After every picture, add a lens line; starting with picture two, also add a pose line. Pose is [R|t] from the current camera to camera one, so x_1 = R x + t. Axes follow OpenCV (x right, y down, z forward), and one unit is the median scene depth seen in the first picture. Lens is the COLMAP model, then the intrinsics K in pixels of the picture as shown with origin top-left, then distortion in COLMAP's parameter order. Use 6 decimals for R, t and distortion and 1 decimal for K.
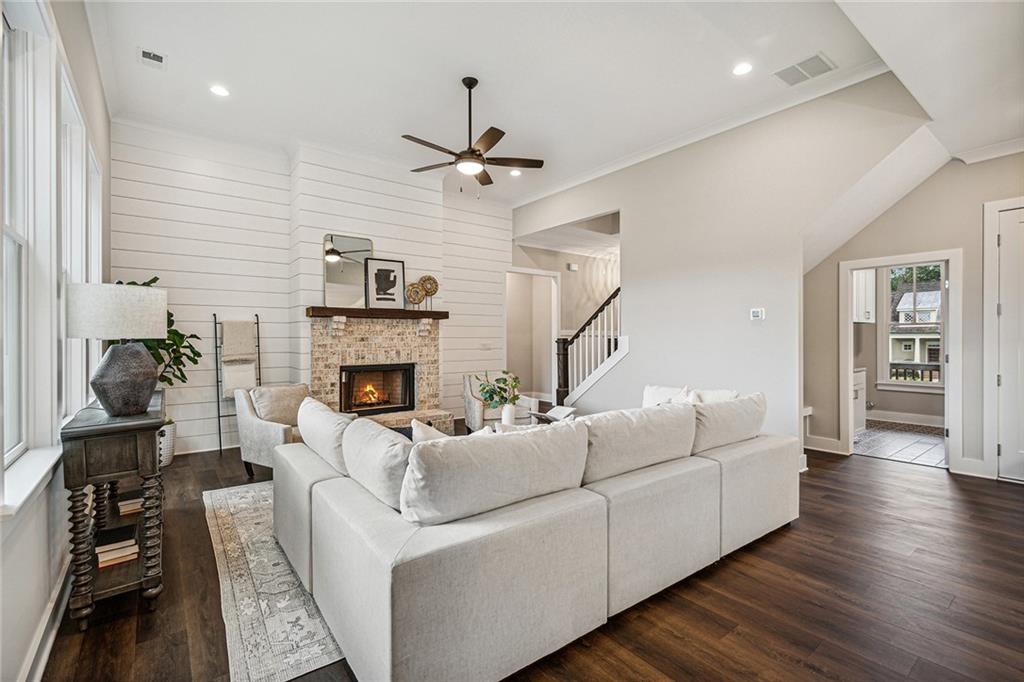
lens RADIAL K [[462.1, 0, 513.2], [0, 462.1, 339.4], [0, 0, 1]] dist [-0.001525, -0.000403]
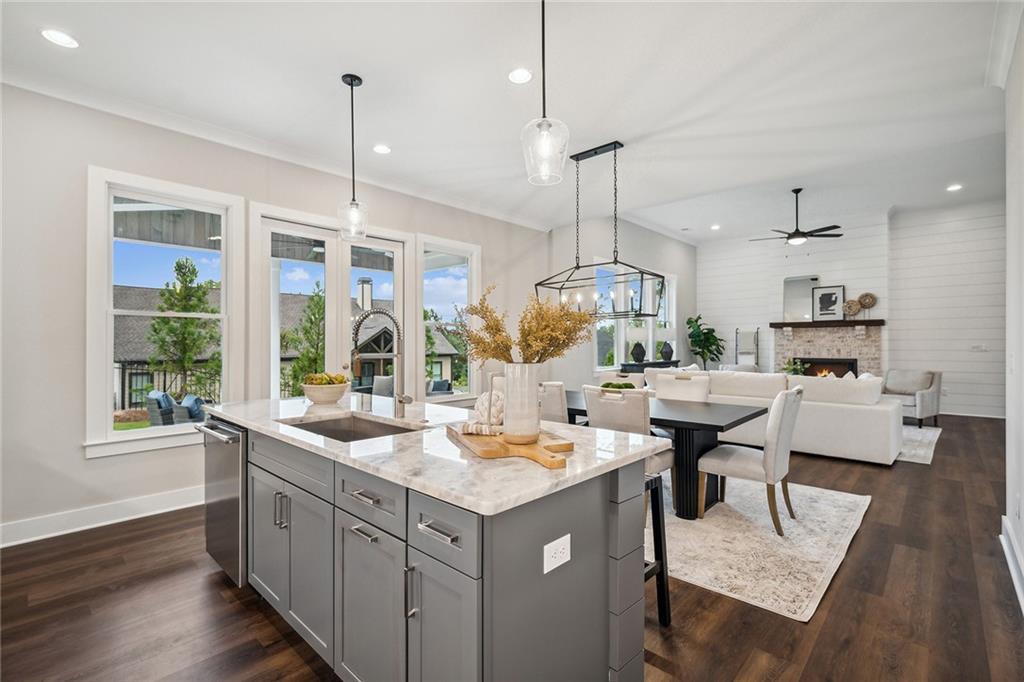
lens RADIAL K [[463.5, 0, 512.0], [0, 463.5, 341.0], [0, 0, 1]] dist [-0.000380, 0.000013]
pose [[0.157754, 0.000195, -0.987478, 1.080771], [0.000813, 1.000000, 0.000327, -0.002765], [0.987478, -0.000854, 0.157754, -0.231210]]
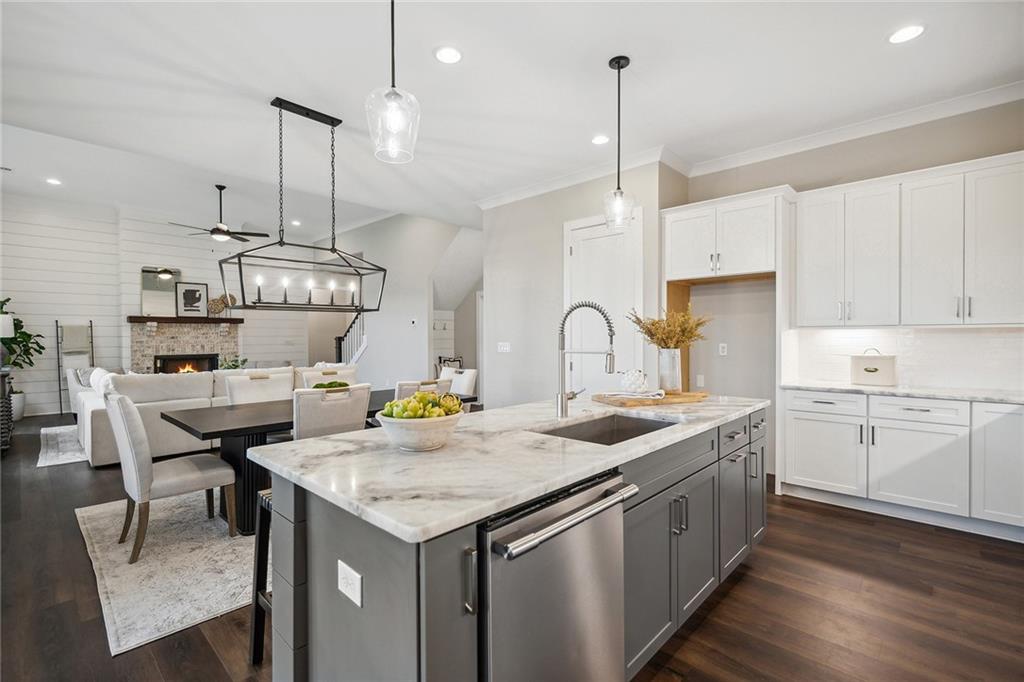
lens RADIAL K [[467.3, 0, 510.9], [0, 467.3, 339.4], [0, 0, 1]] dist [0.002978, 0.000342]
pose [[0.988754, -0.002158, 0.149538, 0.535638], [0.001369, 0.999985, 0.005376, -0.001005], [-0.149547, -0.005111, 0.988741, -0.661017]]
